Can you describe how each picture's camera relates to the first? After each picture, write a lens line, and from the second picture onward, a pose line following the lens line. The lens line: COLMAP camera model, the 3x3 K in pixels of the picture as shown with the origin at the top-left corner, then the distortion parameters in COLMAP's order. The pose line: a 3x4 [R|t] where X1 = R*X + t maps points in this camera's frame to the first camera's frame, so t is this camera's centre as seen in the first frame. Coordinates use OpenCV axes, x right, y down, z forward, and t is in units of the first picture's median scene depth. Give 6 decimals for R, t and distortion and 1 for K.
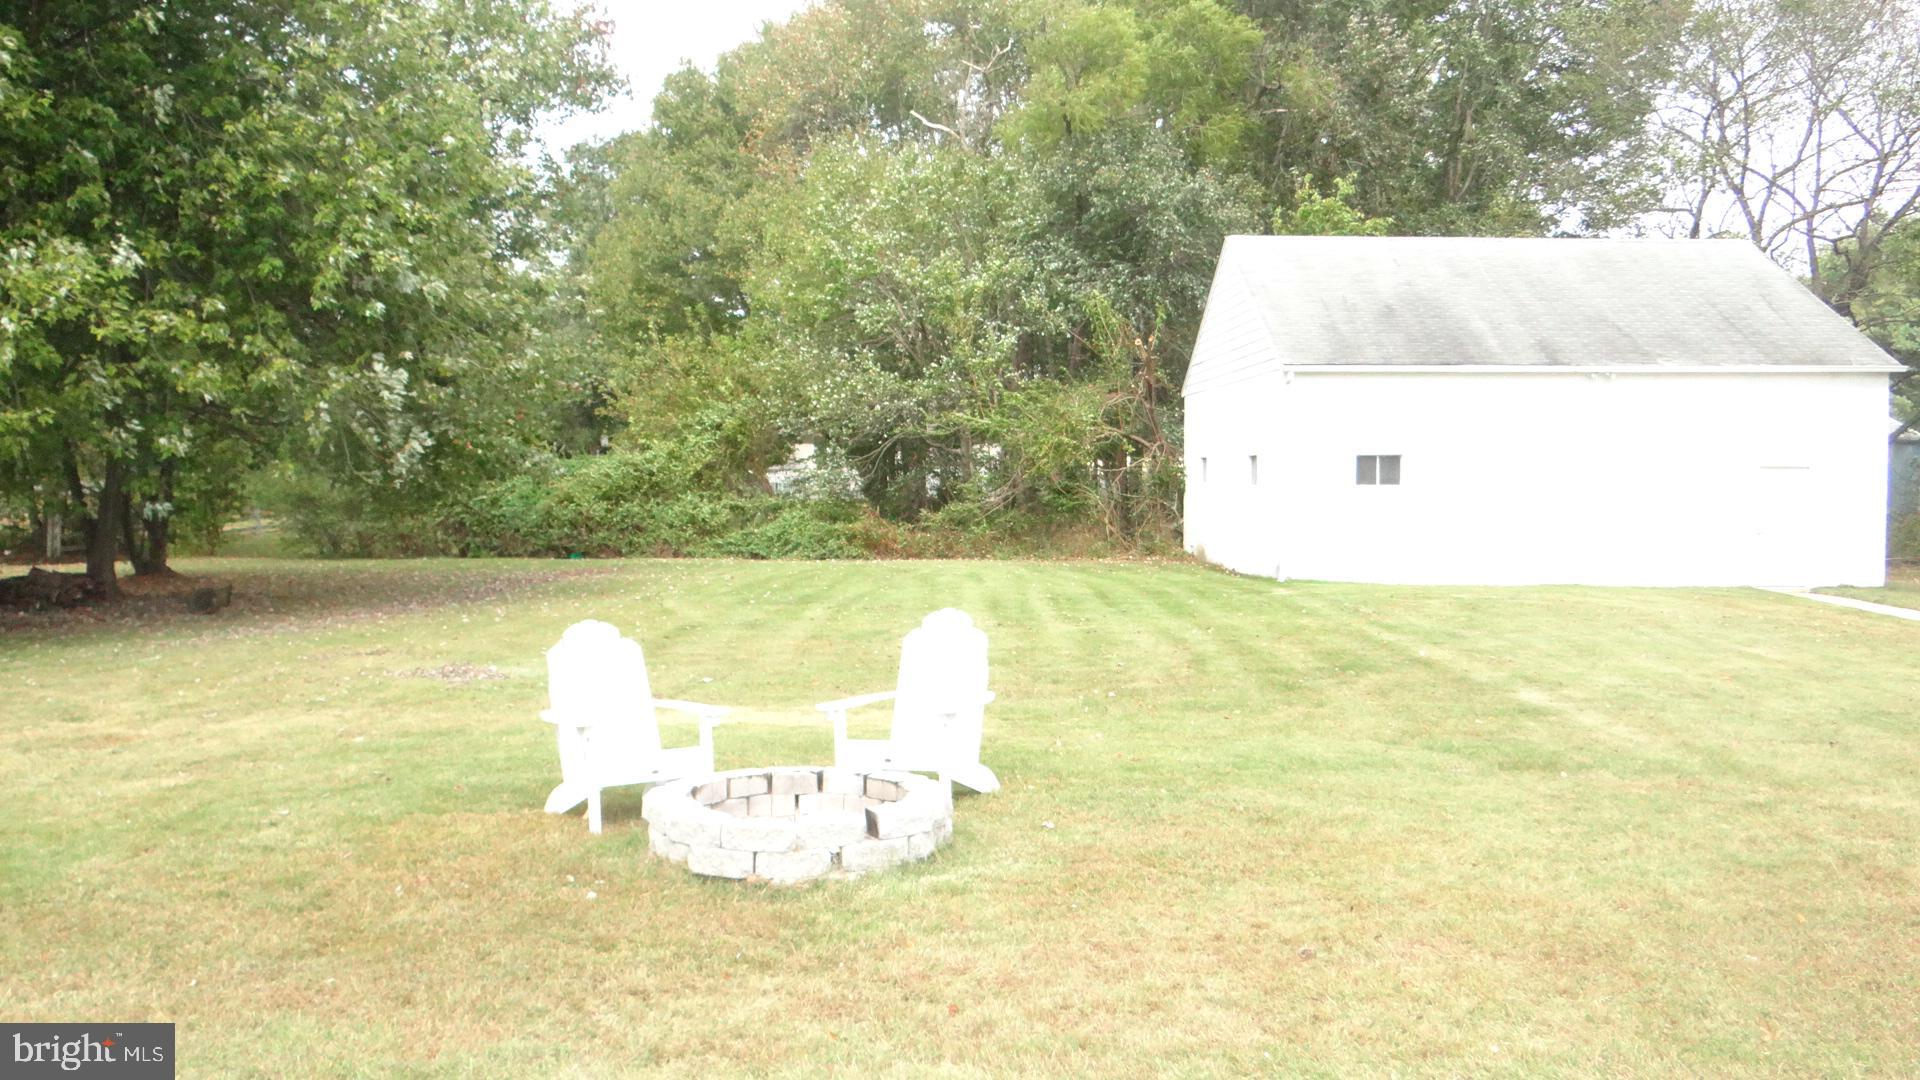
lens RADIAL K [[1660.9, 0, 960.0], [0, 1660.9, 538.5], [0, 0, 1]] dist [-0.010805, -0.002457]
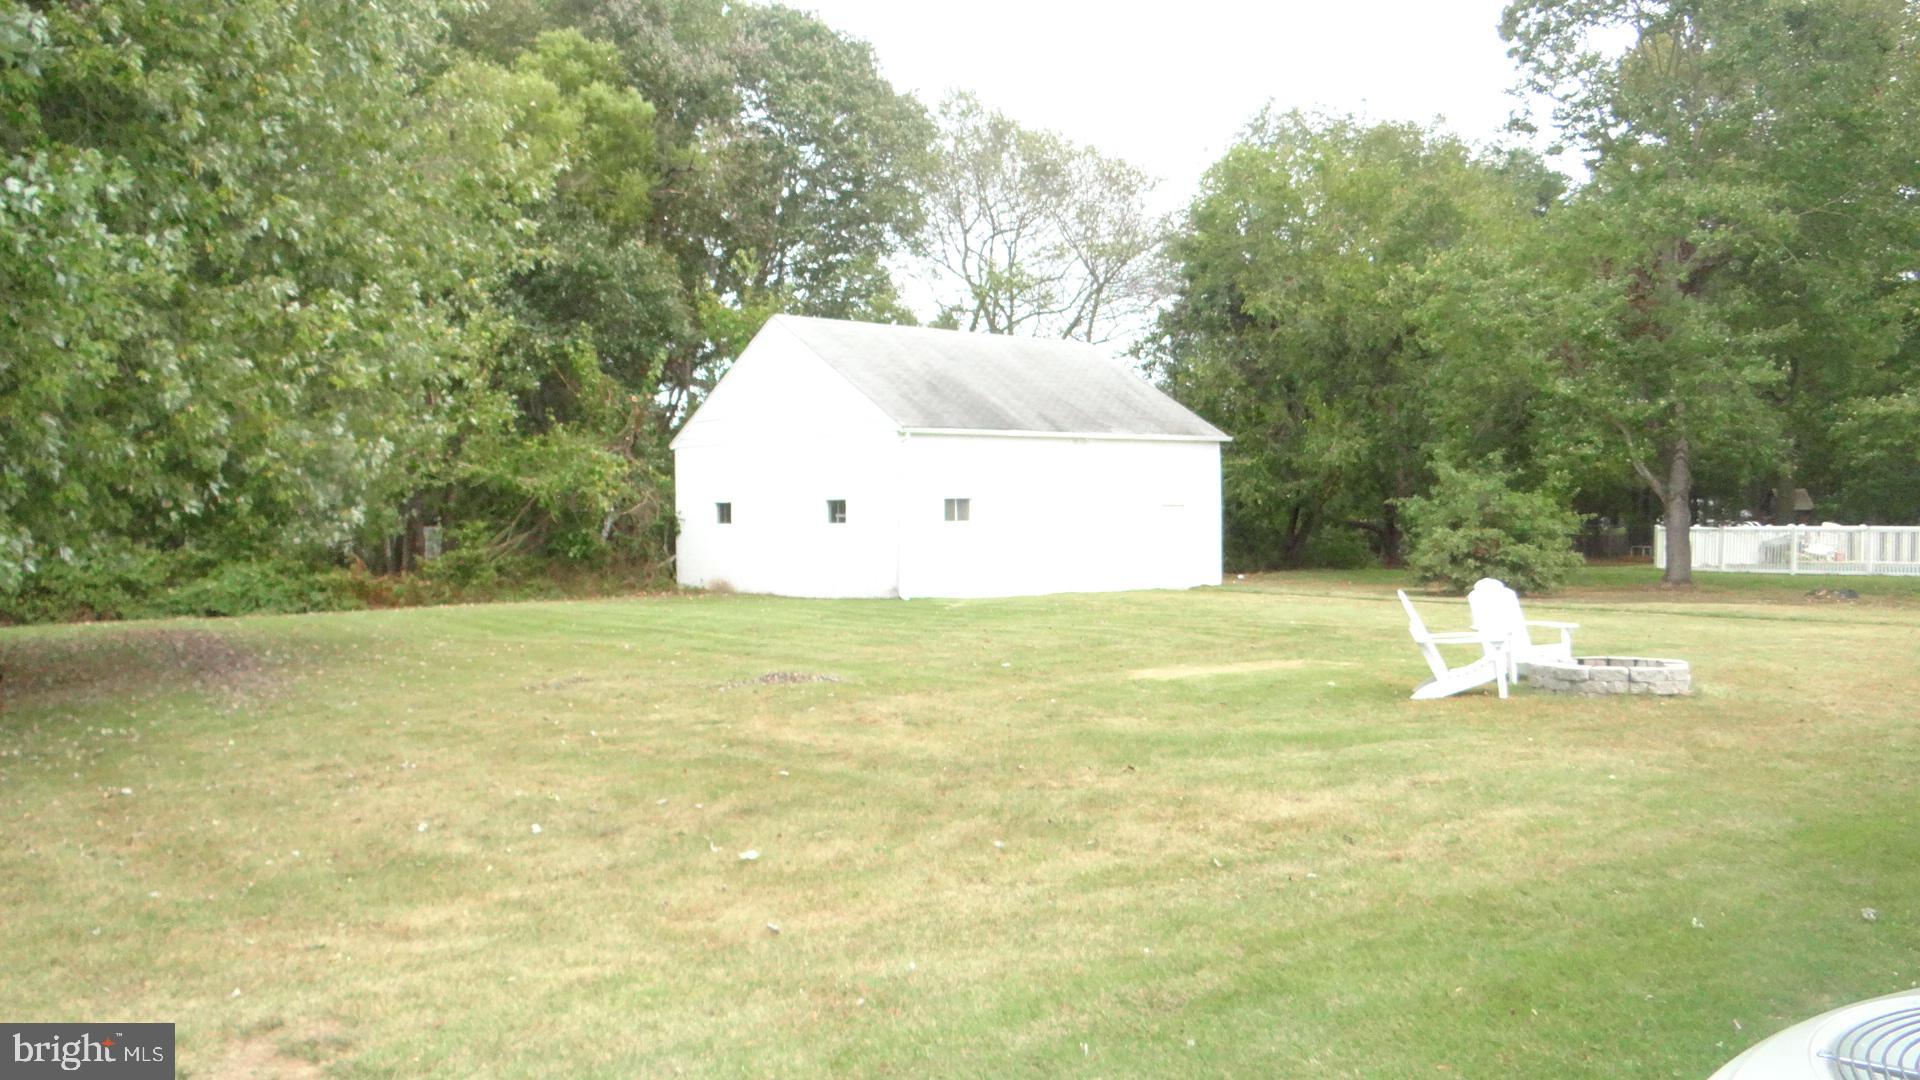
lens RADIAL K [[1660.9, 0, 959.8], [0, 1660.9, 538.0], [0, 0, 1]] dist [-0.010805, -0.002457]
pose [[0.754317, -0.018715, 0.656244, -0.593334], [0.043412, 0.998828, -0.021415, 0.008561], [-0.655074, 0.044643, 0.754245, 0.025226]]
